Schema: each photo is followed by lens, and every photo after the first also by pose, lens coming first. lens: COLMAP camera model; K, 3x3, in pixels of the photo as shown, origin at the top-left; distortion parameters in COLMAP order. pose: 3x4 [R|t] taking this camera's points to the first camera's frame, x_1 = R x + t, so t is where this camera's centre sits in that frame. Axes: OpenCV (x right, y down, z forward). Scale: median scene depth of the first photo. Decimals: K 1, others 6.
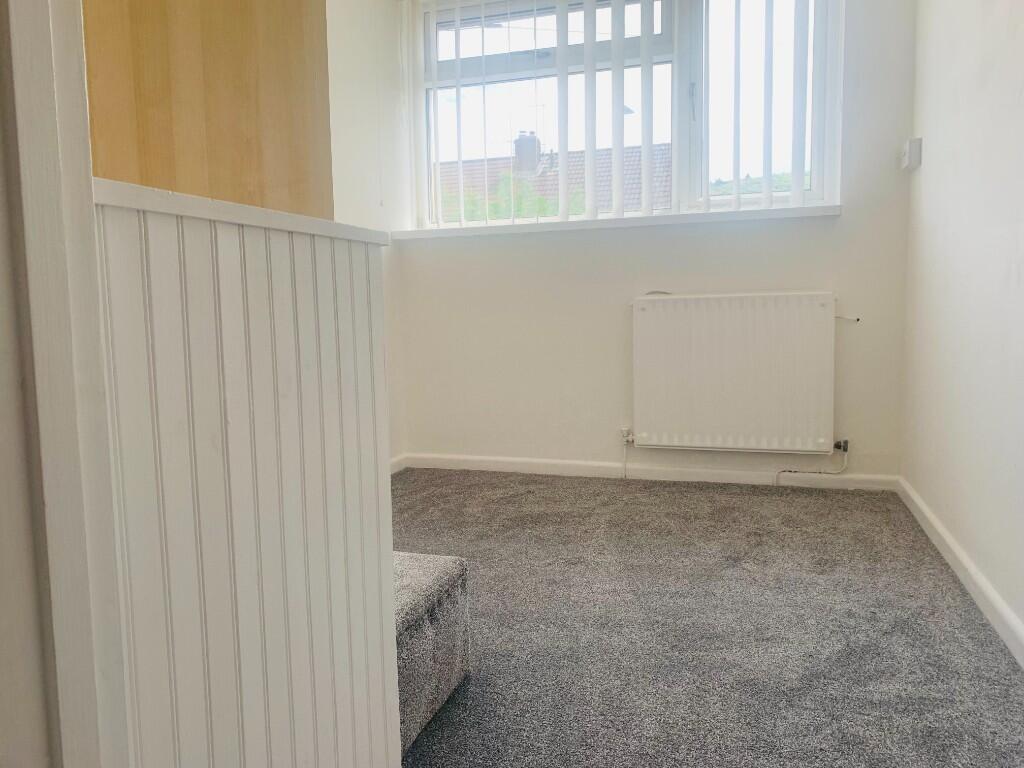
lens RADIAL K [[794.8, 0, 504.9], [0, 794.8, 374.9], [0, 0, 1]] dist [0.026414, -0.009253]
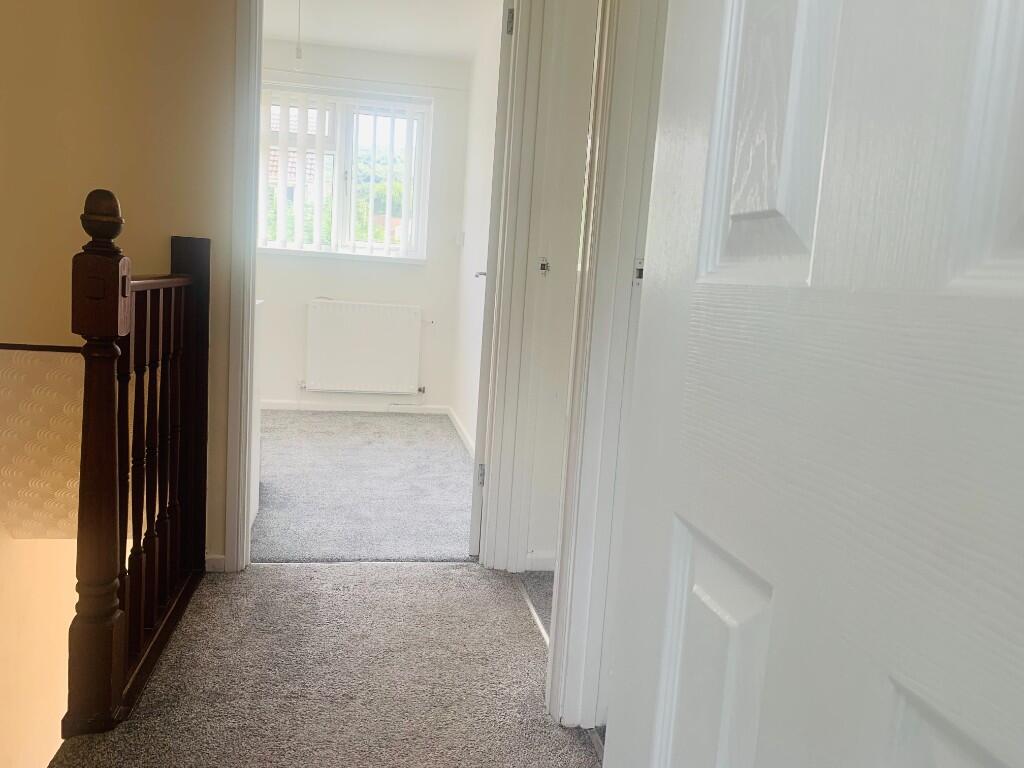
lens RADIAL K [[794.8, 0, 508.5], [0, 794.8, 376.5], [0, 0, 1]] dist [0.026414, -0.009253]
pose [[0.880718, 0.019703, 0.473232, -0.272215], [-0.040792, 0.998577, 0.034340, -0.013571], [-0.471882, -0.049548, 0.880268, -0.710964]]
